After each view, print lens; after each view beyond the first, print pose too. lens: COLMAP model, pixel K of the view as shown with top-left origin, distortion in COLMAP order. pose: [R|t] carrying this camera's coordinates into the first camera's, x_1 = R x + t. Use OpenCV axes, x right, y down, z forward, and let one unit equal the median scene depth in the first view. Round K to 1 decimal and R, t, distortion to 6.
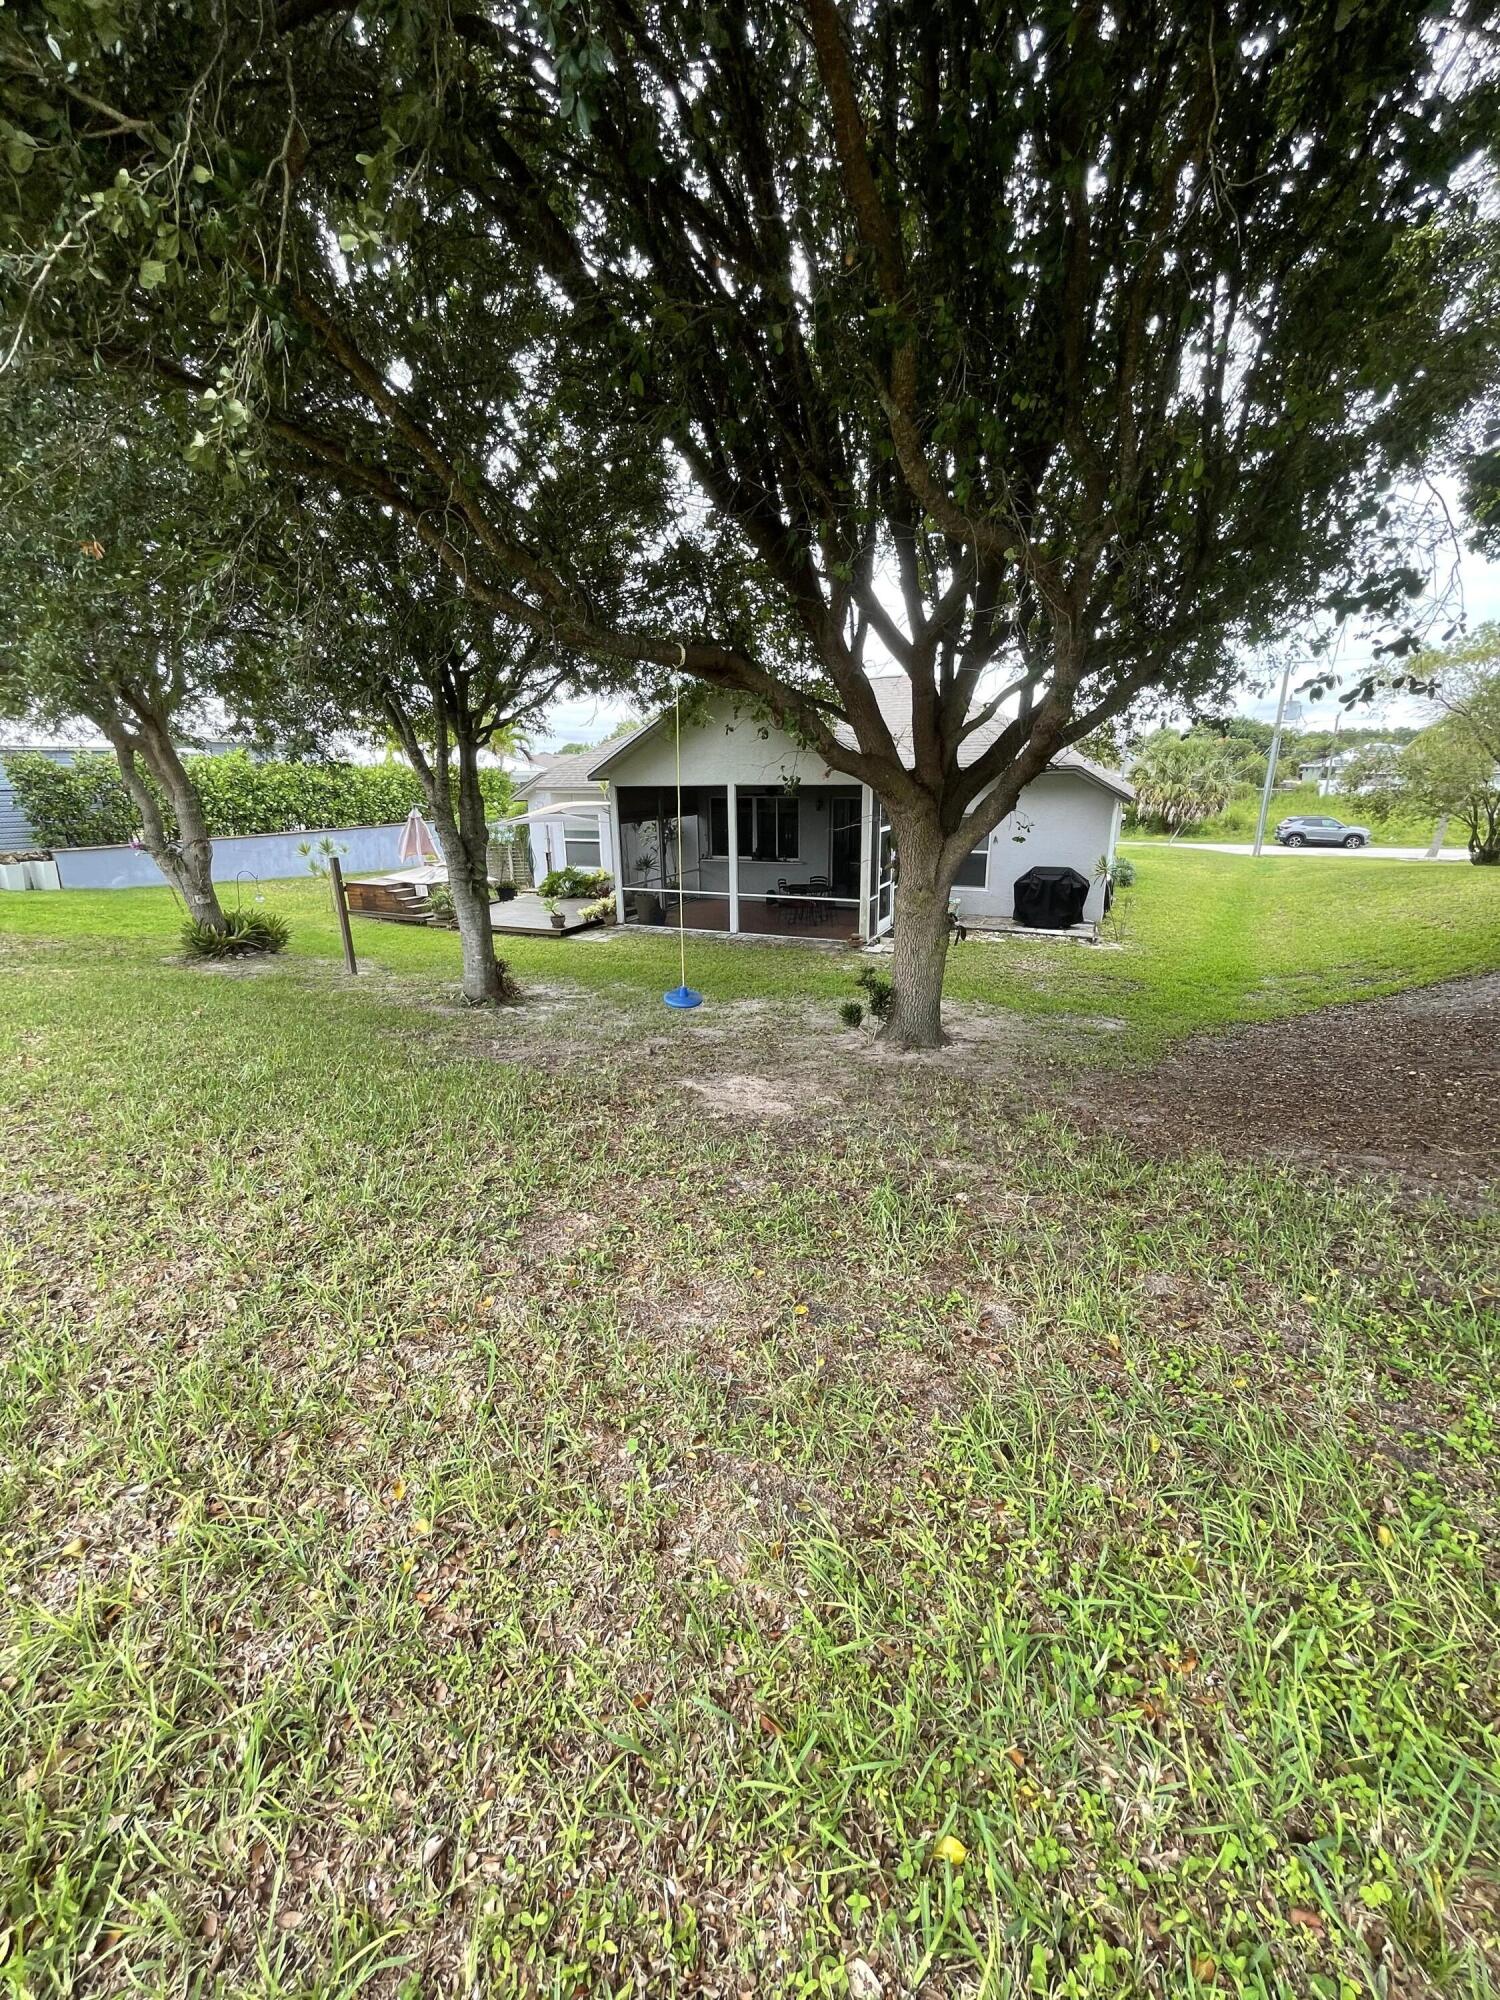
lens RADIAL K [[801.4, 0, 752.1], [0, 801.4, 1006.2], [0, 0, 1]] dist [0.000888, 0.000330]
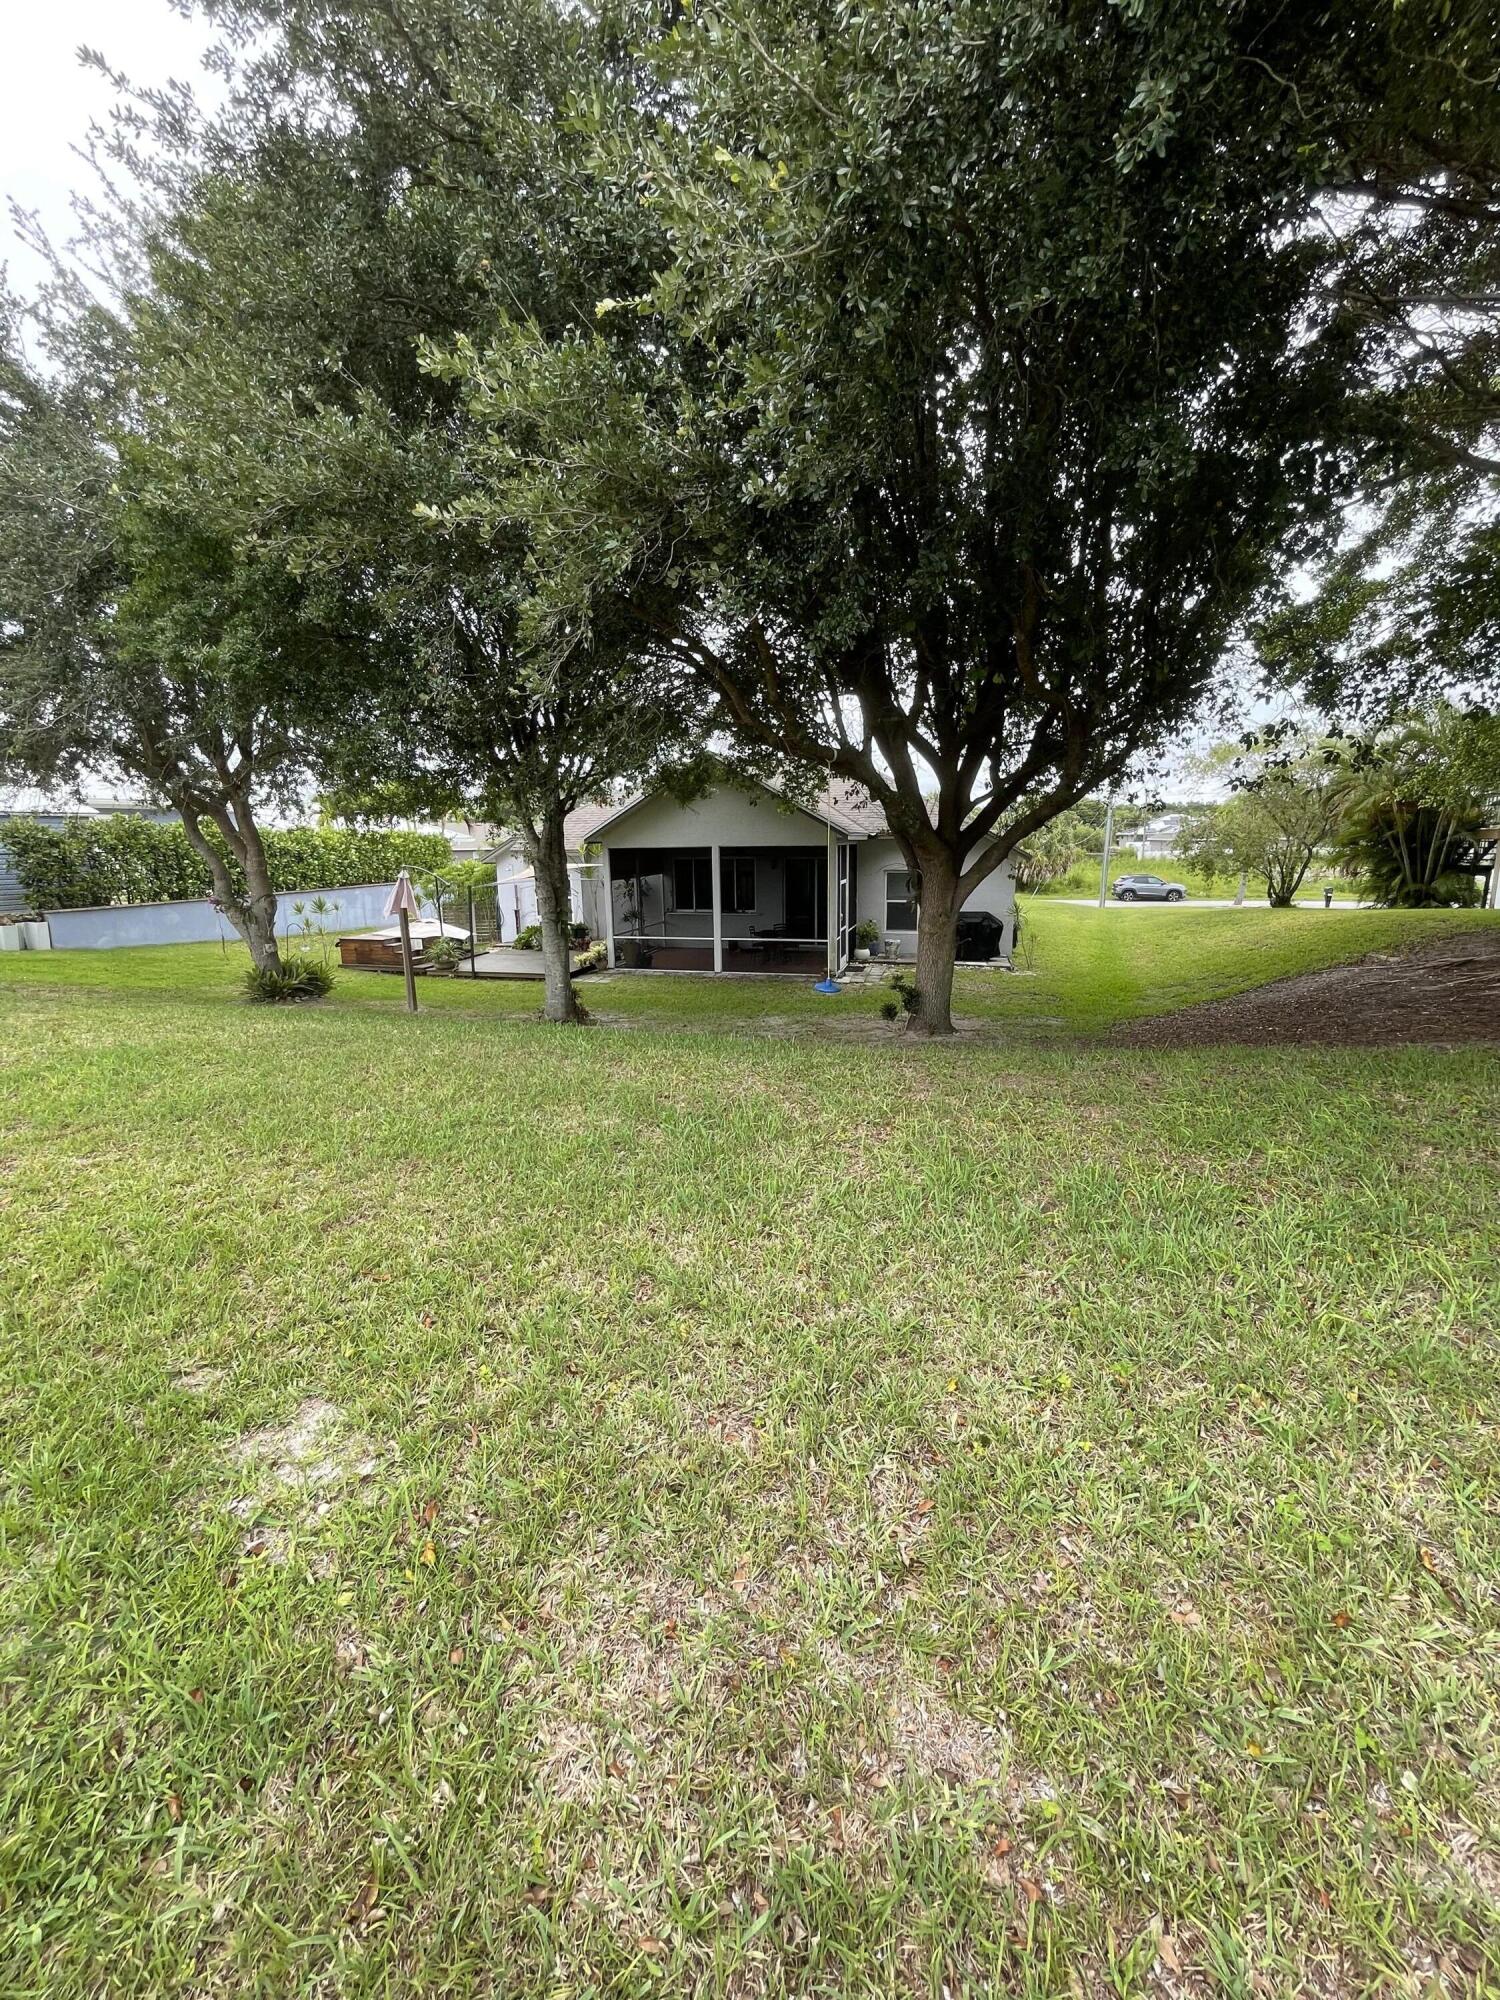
lens RADIAL K [[801.4, 0, 749.6], [0, 801.4, 997.2], [0, 0, 1]] dist [0.000888, 0.000330]
pose [[0.986759, -0.031992, 0.159007, -0.162305], [0.046348, 0.995093, -0.087416, 0.047915], [-0.155430, 0.093628, 0.983400, -0.141897]]
